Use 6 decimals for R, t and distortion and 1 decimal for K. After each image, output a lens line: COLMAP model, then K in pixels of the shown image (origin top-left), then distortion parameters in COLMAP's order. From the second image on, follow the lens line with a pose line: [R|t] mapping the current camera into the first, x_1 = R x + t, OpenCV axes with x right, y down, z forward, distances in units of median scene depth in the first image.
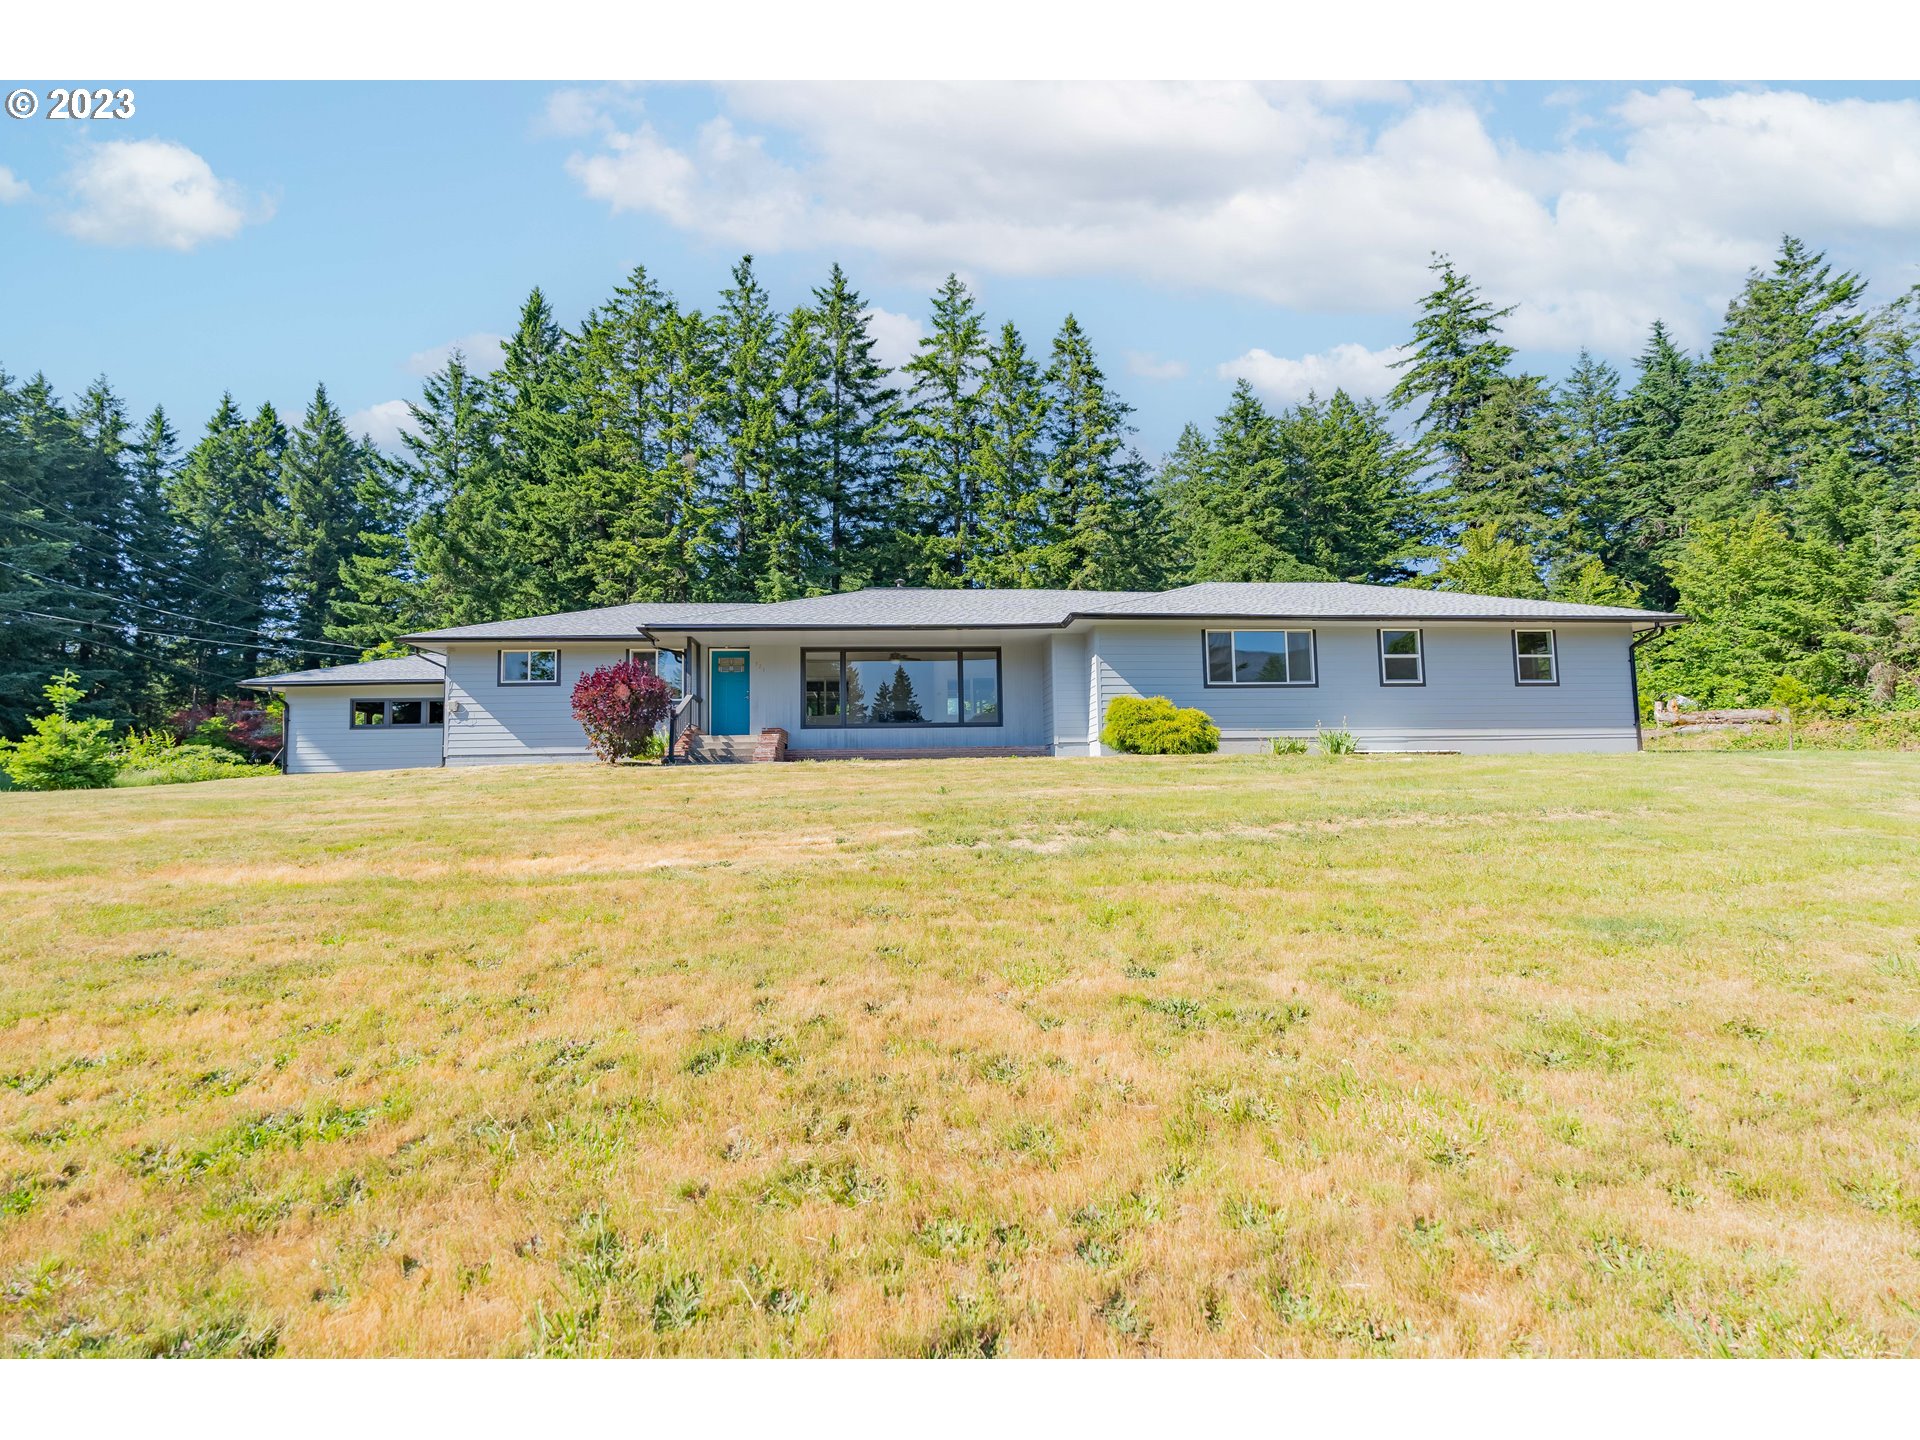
lens RADIAL K [[858.9, 0, 973.9], [0, 858.9, 718.8], [0, 0, 1]] dist [-0.001564, 0.000066]
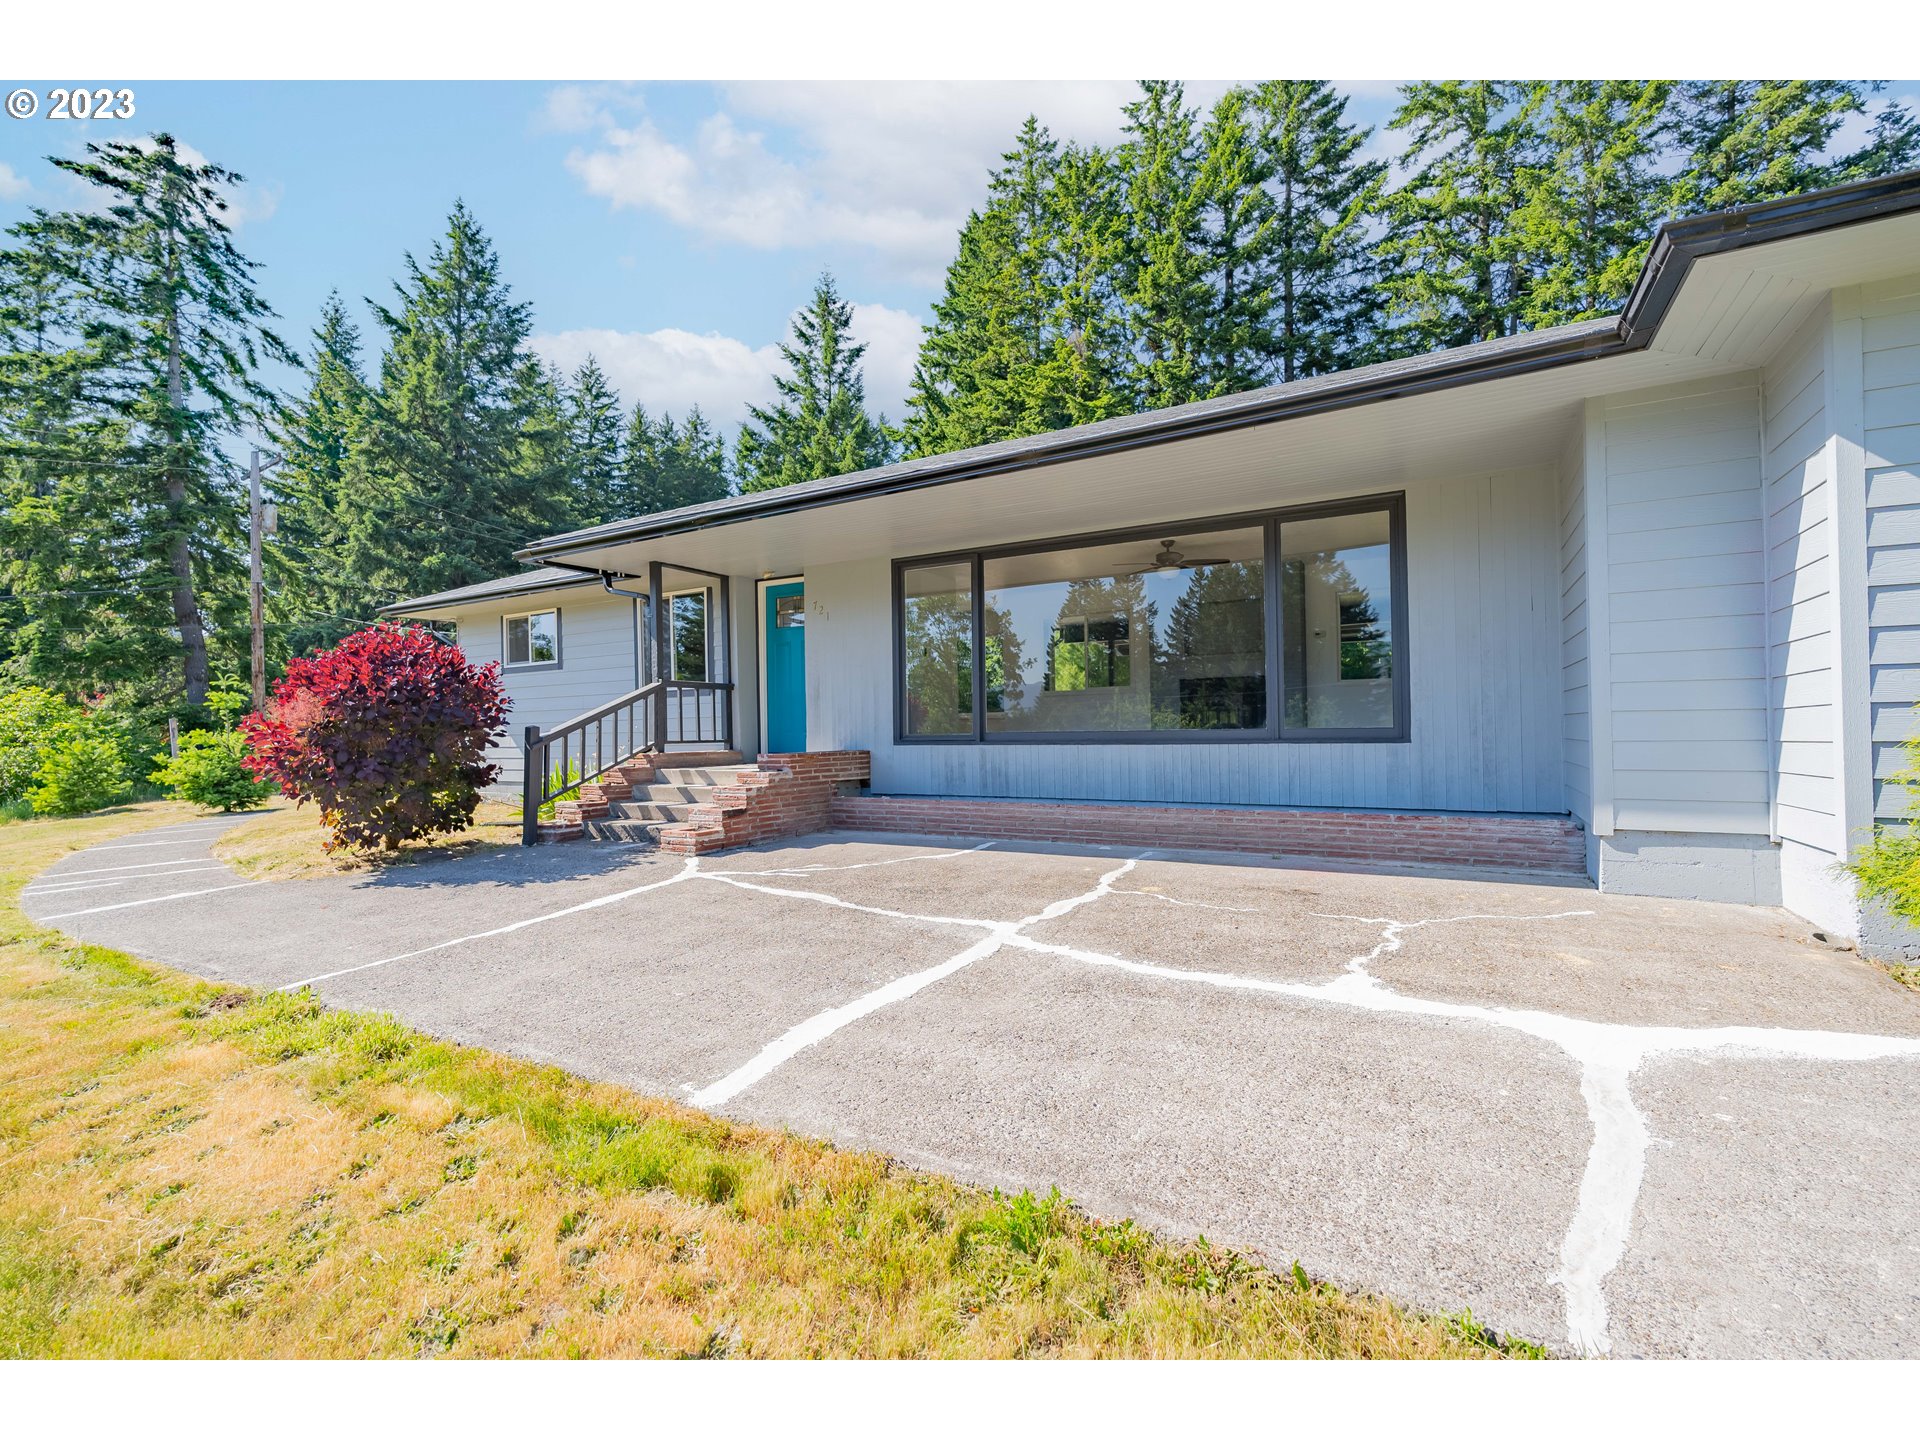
lens RADIAL K [[854.9, 0, 959.7], [0, 854.9, 725.4], [0, 0, 1]] dist [-0.004382, 0.000236]
pose [[0.814830, 0.004076, -0.579685, 0.031350], [0.046786, 0.996251, 0.072770, -0.010891], [0.577809, -0.086416, 0.811584, 0.247626]]
